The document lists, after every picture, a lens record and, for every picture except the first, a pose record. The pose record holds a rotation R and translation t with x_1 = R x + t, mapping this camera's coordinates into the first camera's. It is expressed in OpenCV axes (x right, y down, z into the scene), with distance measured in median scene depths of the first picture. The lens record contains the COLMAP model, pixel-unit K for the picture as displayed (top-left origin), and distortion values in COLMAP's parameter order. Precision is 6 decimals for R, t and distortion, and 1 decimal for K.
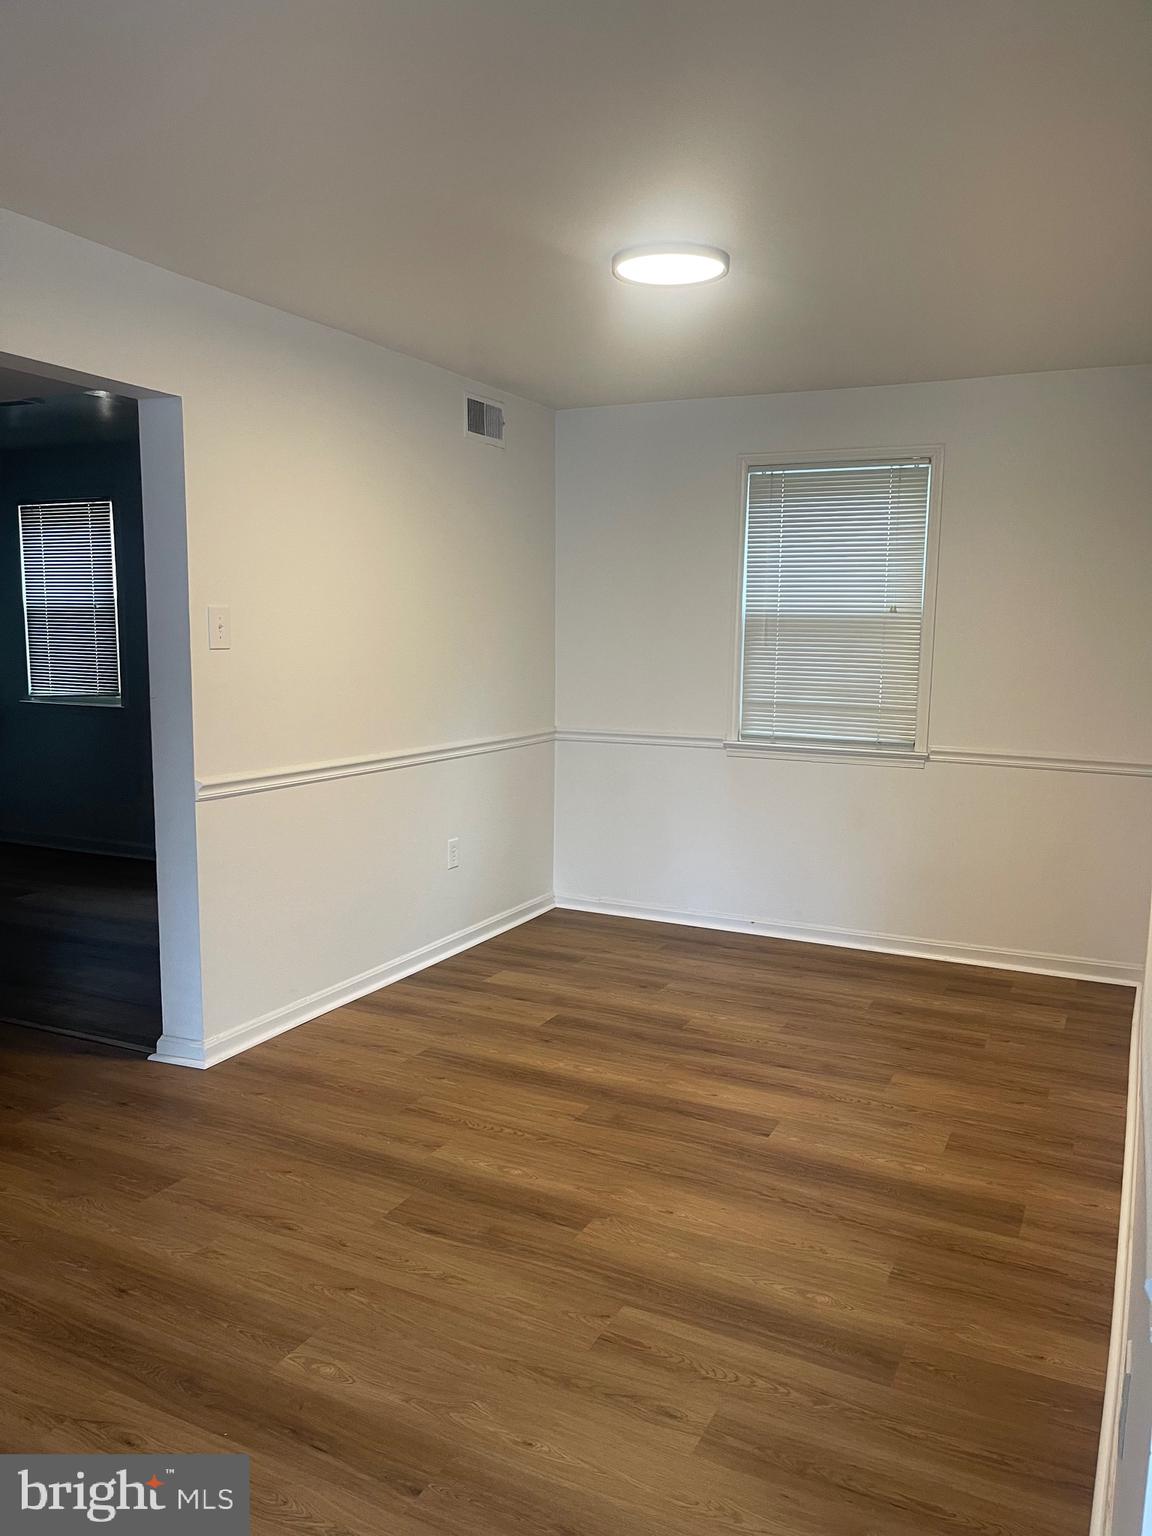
lens RADIAL K [[1177.0, 0, 576.0], [0, 1177.0, 768.0], [0, 0, 1]] dist [0.086630, -0.112038]
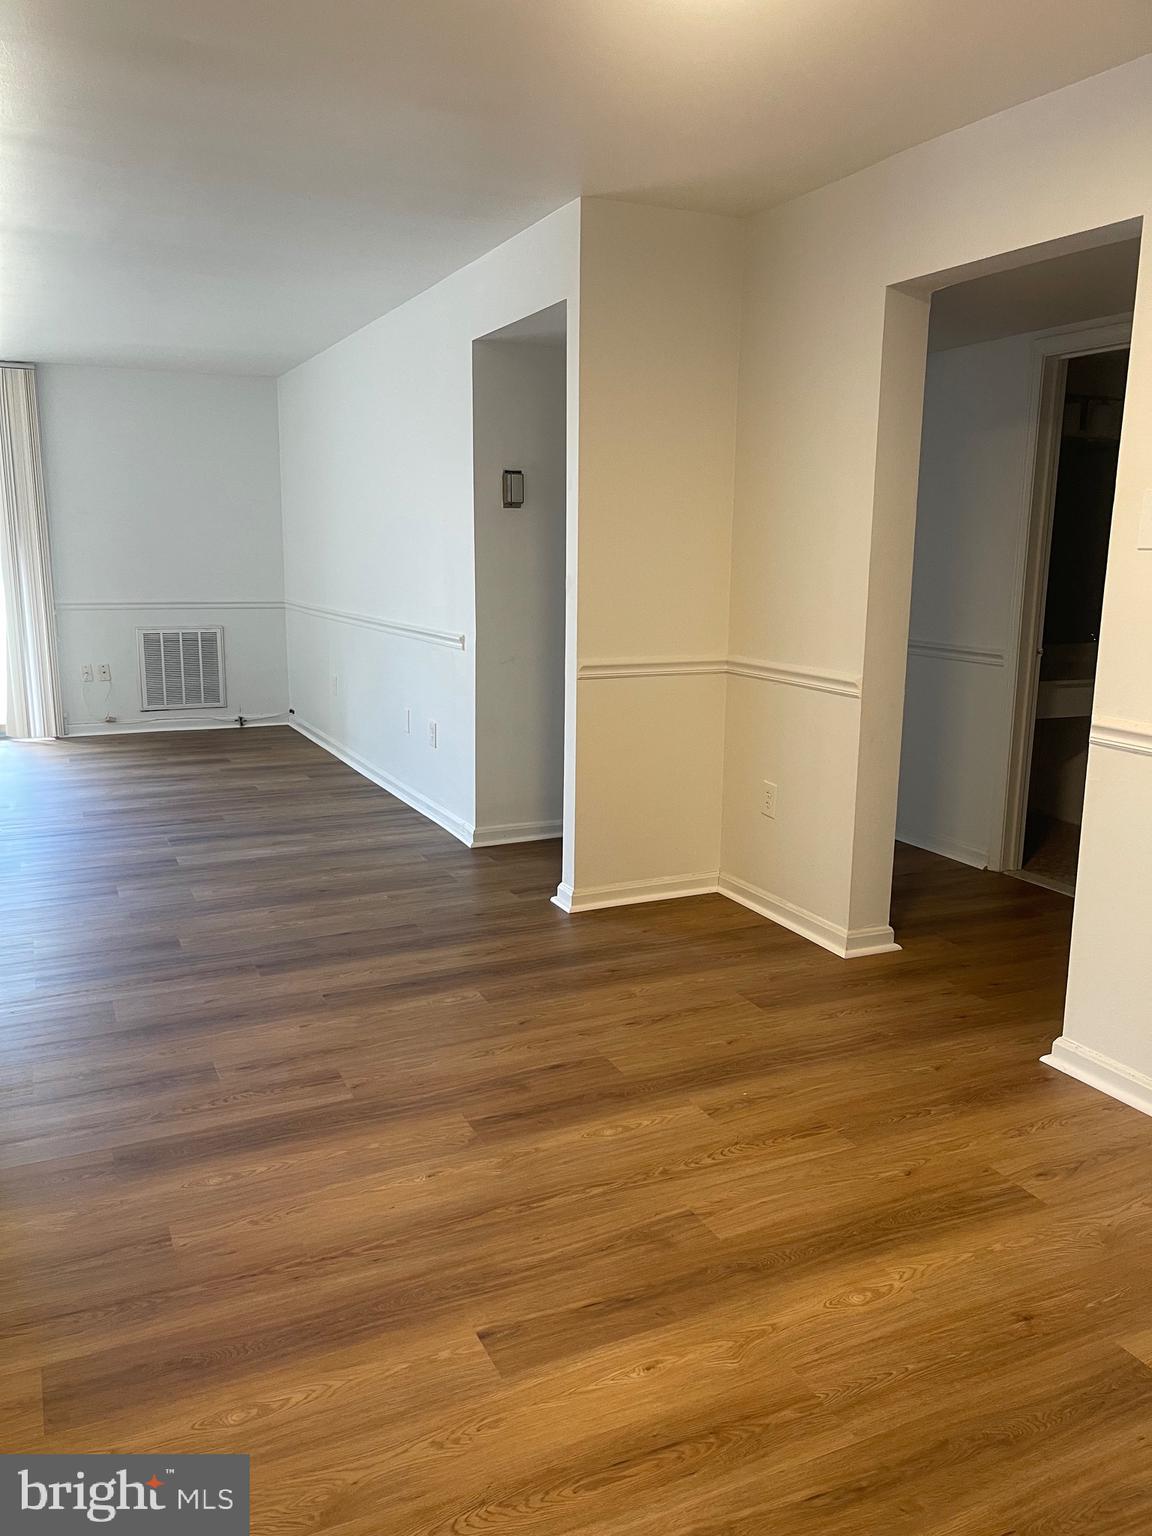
lens RADIAL K [[1177.0, 0, 576.0], [0, 1177.0, 768.0], [0, 0, 1]] dist [0.086630, -0.112038]
pose [[-0.629489, 0.128132, -0.766372, 0.606214], [-0.110254, 0.961600, 0.251335, -0.140871], [0.769147, 0.242708, -0.591190, 1.431101]]
